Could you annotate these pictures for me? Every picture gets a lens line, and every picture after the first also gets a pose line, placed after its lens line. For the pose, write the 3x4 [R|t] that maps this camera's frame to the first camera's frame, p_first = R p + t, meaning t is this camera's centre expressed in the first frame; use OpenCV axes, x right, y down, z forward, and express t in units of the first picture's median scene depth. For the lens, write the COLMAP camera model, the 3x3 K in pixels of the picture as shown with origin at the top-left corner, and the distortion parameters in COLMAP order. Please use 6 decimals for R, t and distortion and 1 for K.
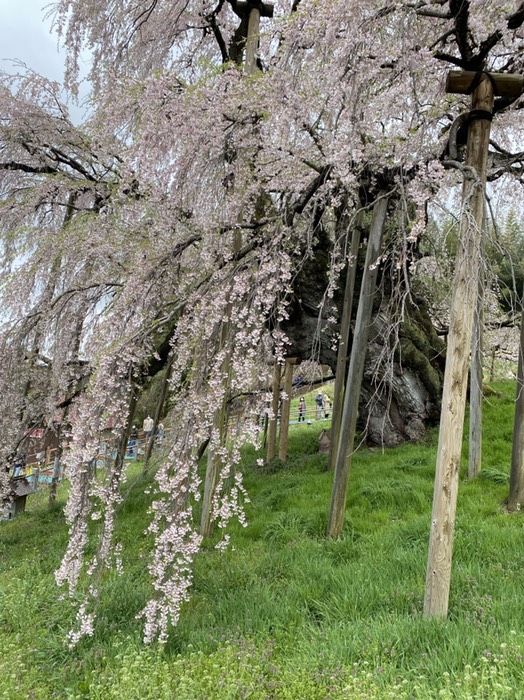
lens RADIAL K [[527.8, 0, 262.0], [0, 527.8, 350.0], [0, 0, 1]] dist [0.066131, -0.099862]
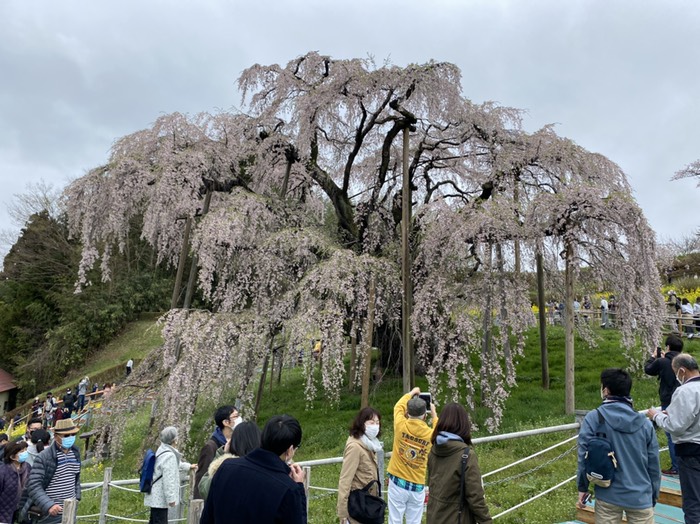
lens RADIAL K [[527.8, 0, 350.0], [0, 527.8, 262.0], [0, 0, 1]] dist [0.066131, -0.099862]
pose [[0.926428, 0.028968, 0.375355, -1.831223], [0.001679, 0.996707, -0.081065, -0.075123], [-0.376468, 0.075731, 0.923329, -1.189595]]
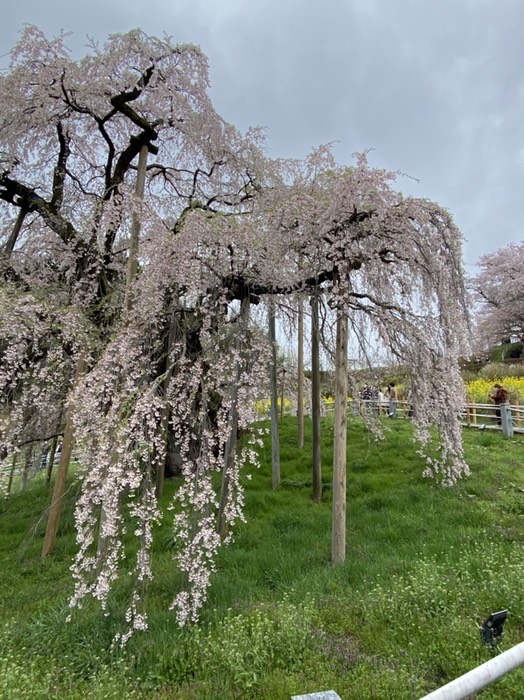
lens RADIAL K [[428.5, 0, 262.0], [0, 428.5, 350.0], [0, 0, 1]] dist [0.046009, -0.001095]
pose [[0.858515, 0.061304, 0.509111, -0.626423], [-0.002068, 0.993234, -0.116111, -0.001200], [-0.512784, 0.098630, 0.852833, -0.081620]]
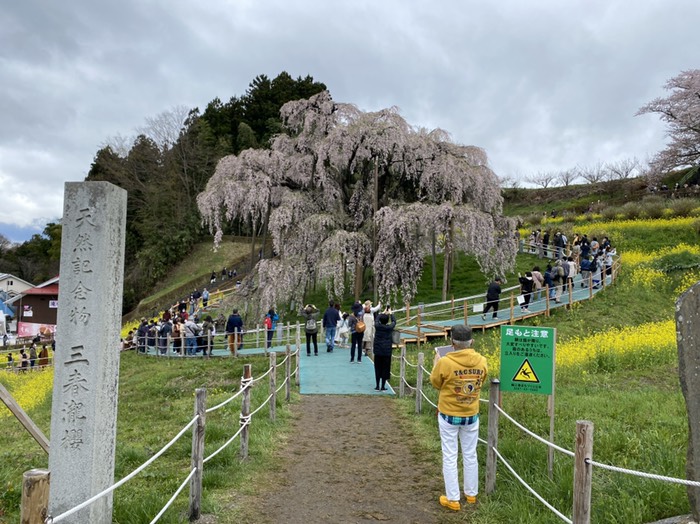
lens RADIAL K [[527.8, 0, 350.0], [0, 527.8, 262.0], [0, 0, 1]] dist [0.066131, -0.099862]
pose [[0.946676, -0.060313, 0.316490, -2.681773], [0.030071, 0.994574, 0.099589, -0.659362], [-0.320780, -0.084762, 0.943354, -4.483774]]
